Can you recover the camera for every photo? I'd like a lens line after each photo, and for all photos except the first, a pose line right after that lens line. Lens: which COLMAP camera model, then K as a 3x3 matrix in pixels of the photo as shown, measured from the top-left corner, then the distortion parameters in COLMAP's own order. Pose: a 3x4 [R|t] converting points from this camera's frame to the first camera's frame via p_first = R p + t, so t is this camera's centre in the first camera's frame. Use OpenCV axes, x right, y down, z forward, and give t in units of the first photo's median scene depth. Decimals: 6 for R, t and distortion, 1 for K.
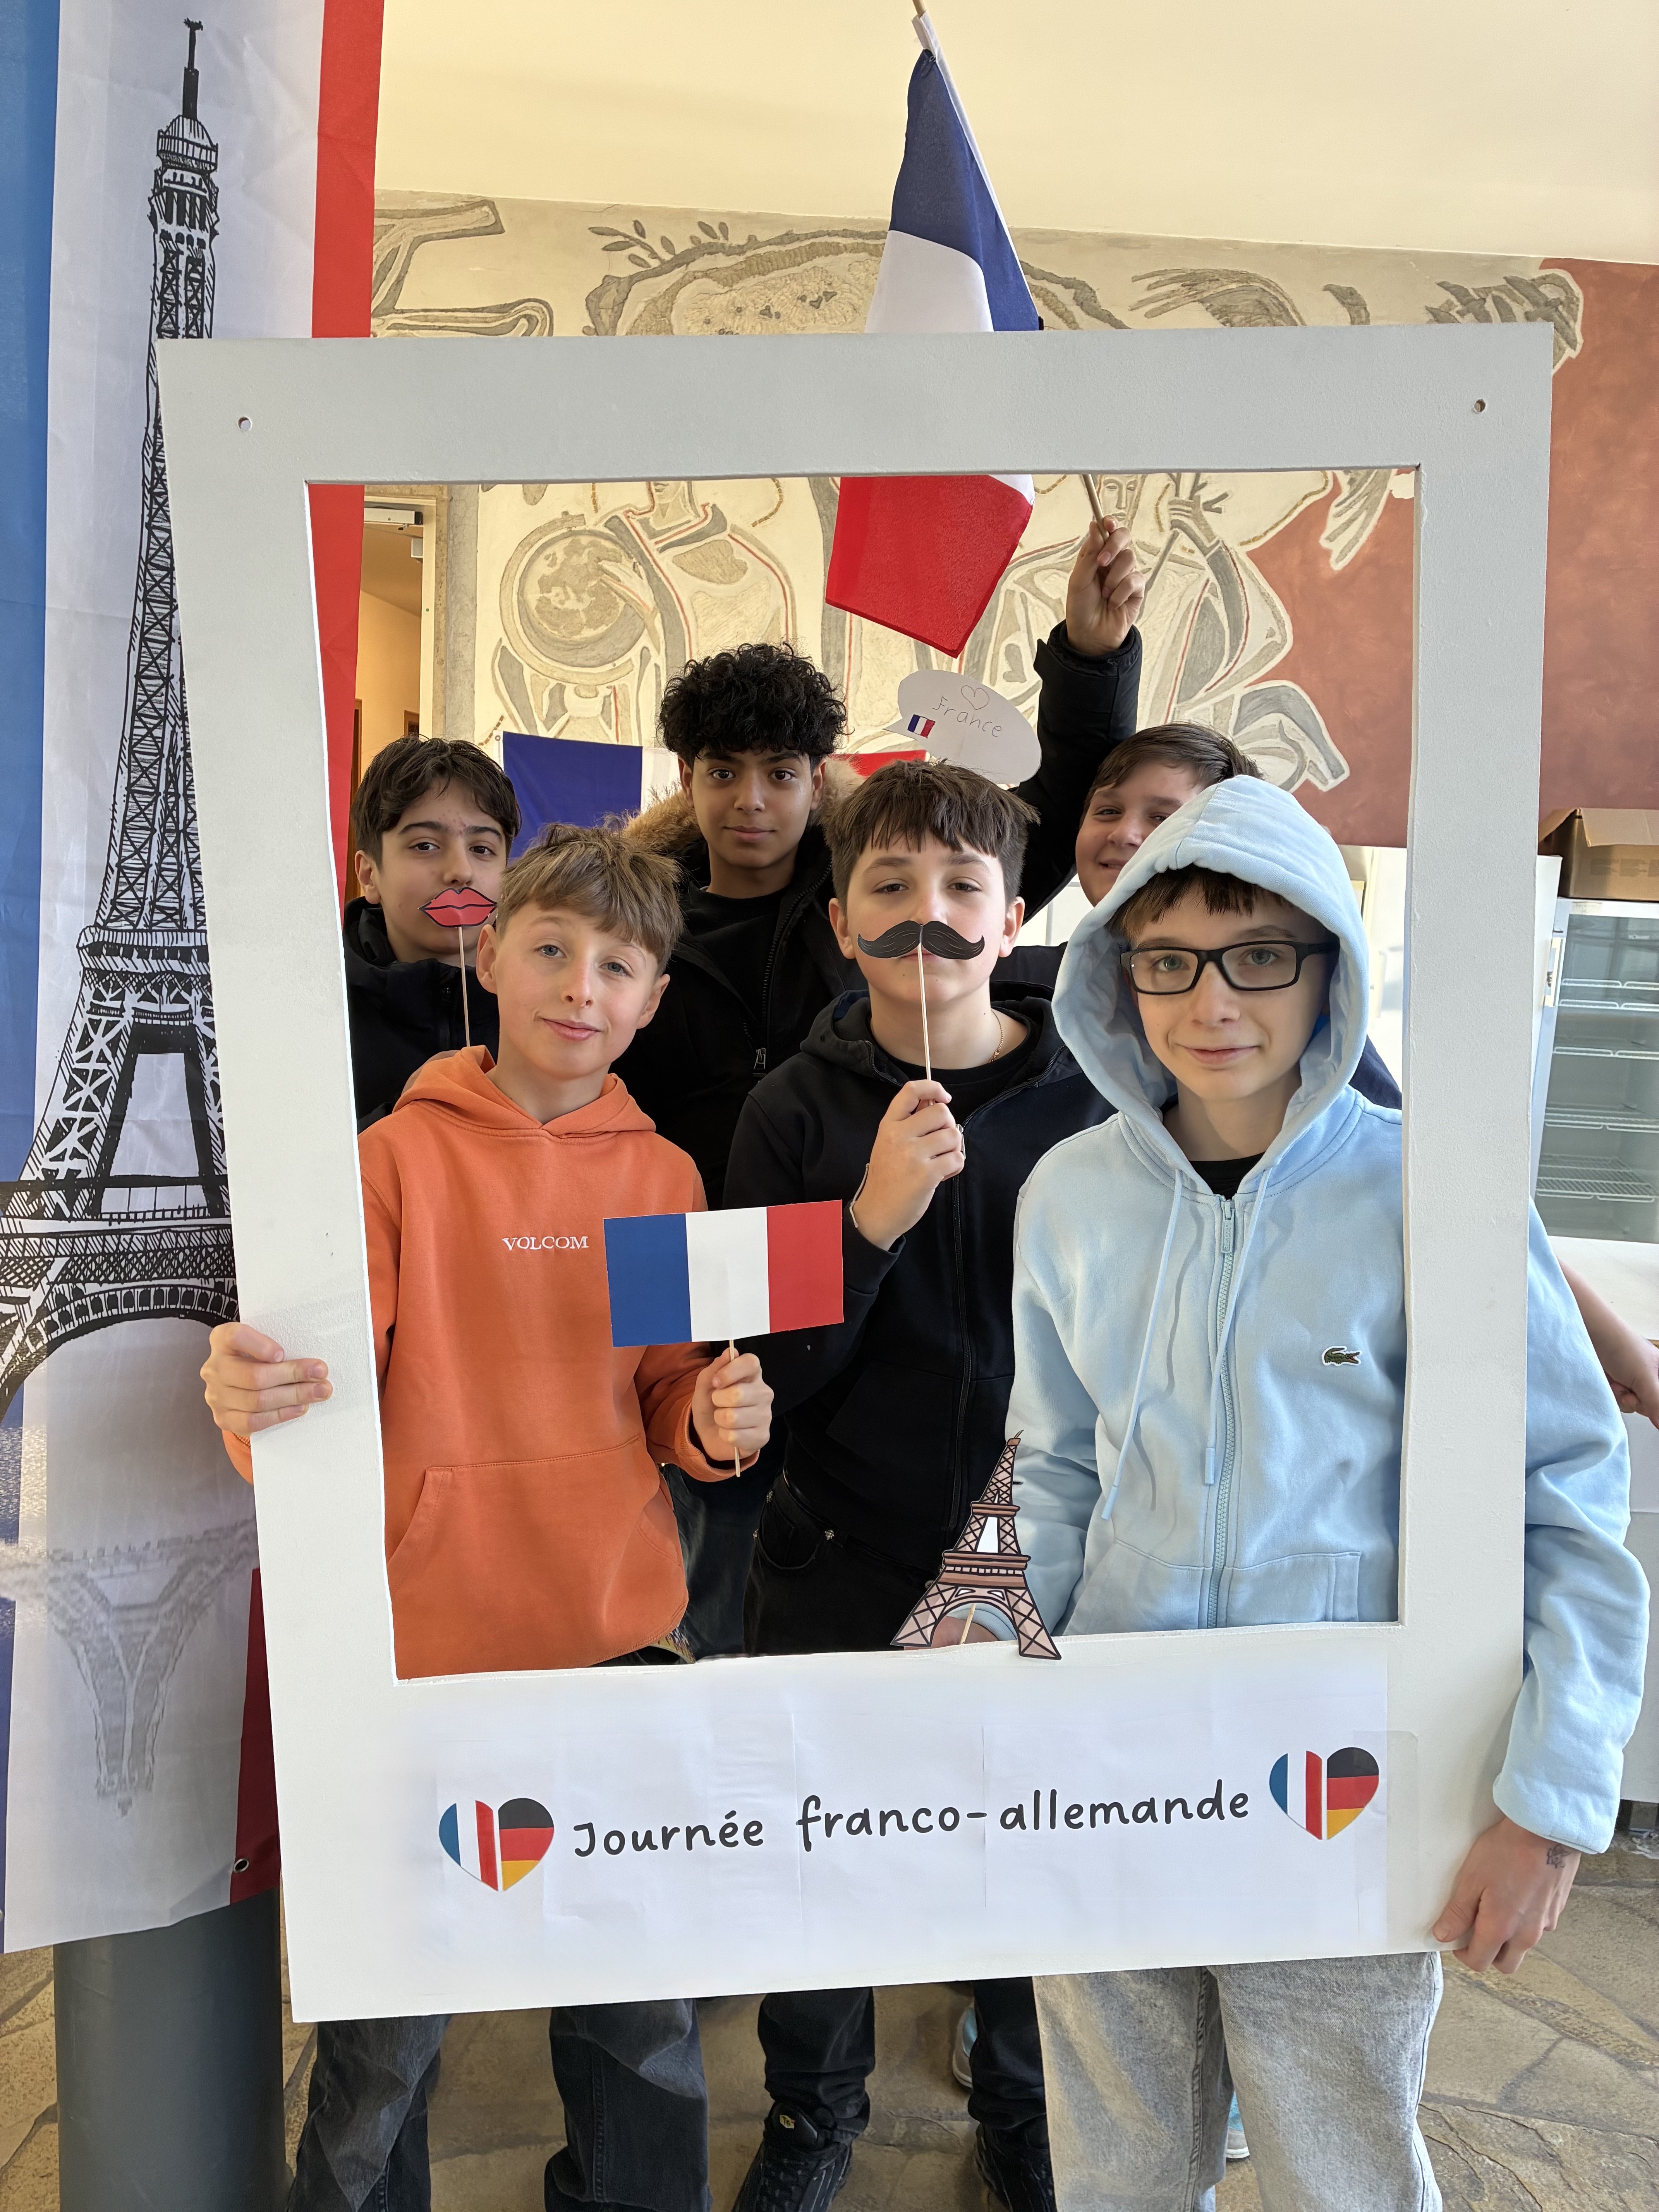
lens RADIAL K [[1489.9, 0, 829.5], [0, 1489.9, 1106.0], [0, 0, 1]] dist [0.053067, -0.067755]
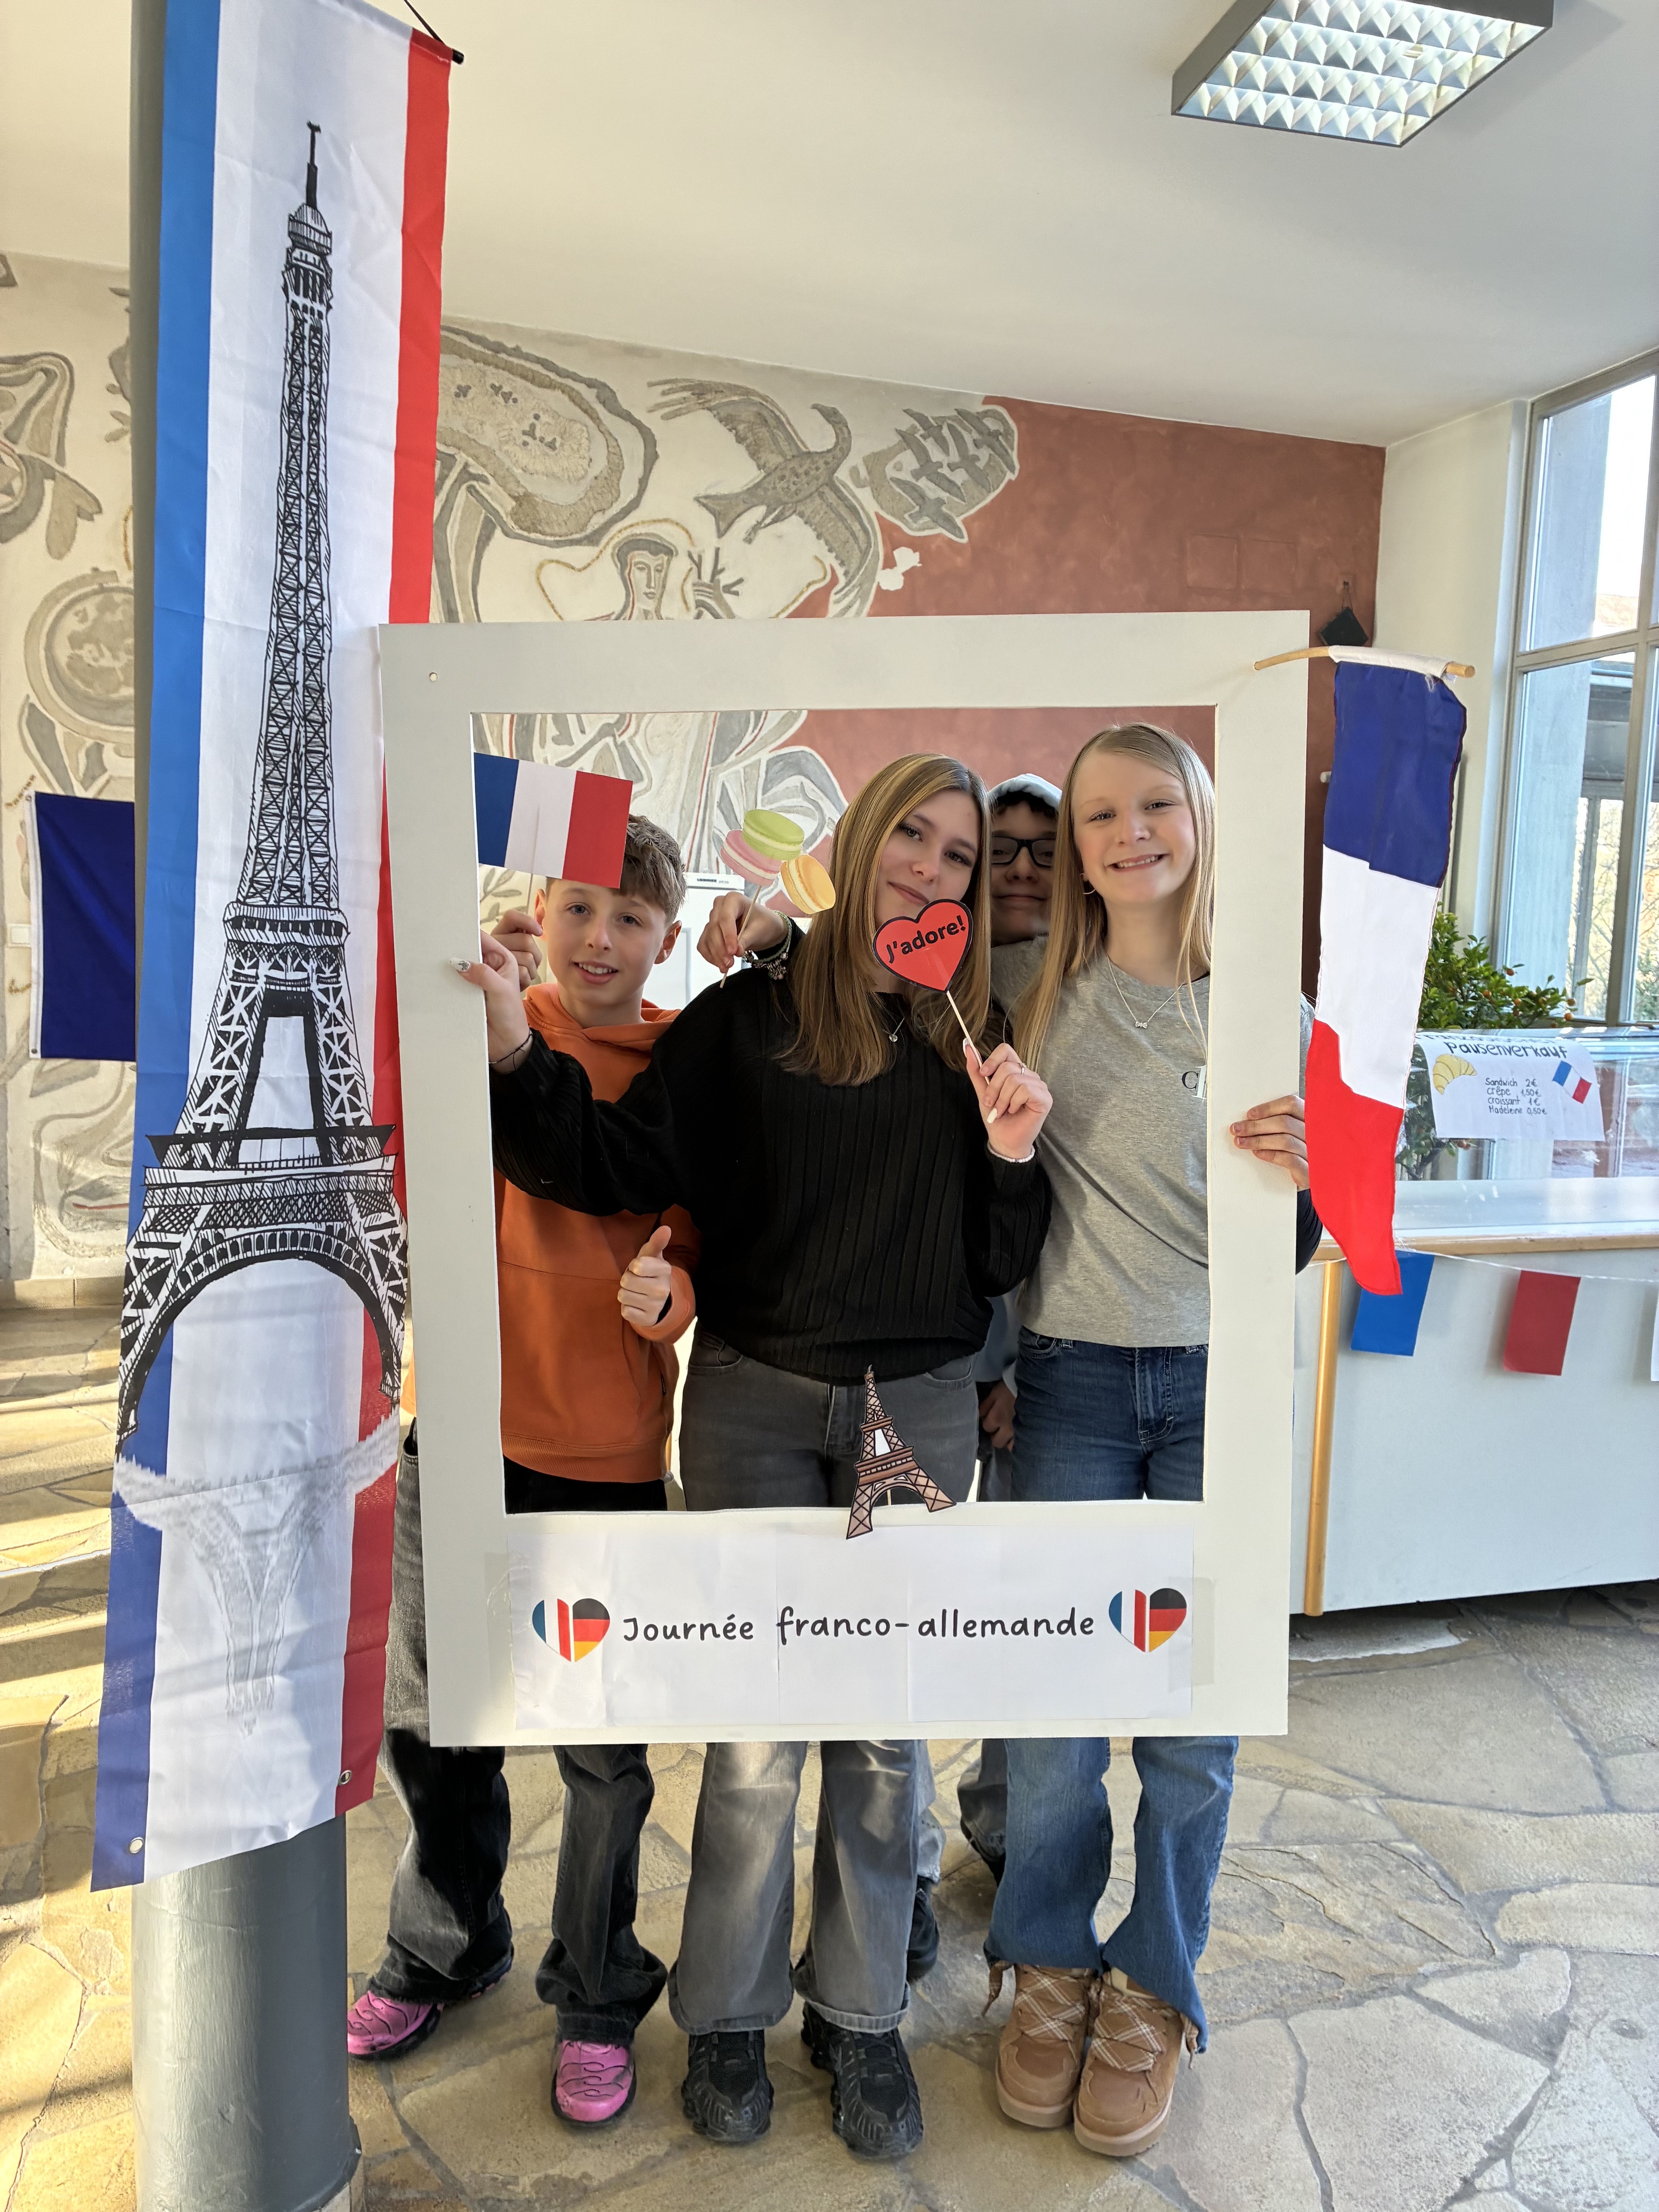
lens RADIAL K [[1529.7, 0, 683.1], [0, 1529.7, 1110.6], [0, 0, 1]] dist [-0.018980, 0.047936]
pose [[0.954902, -0.057522, 0.291296, -0.496141], [0.072324, 0.996567, -0.040294, 0.101134], [-0.287978, 0.059545, 0.955784, -0.163193]]
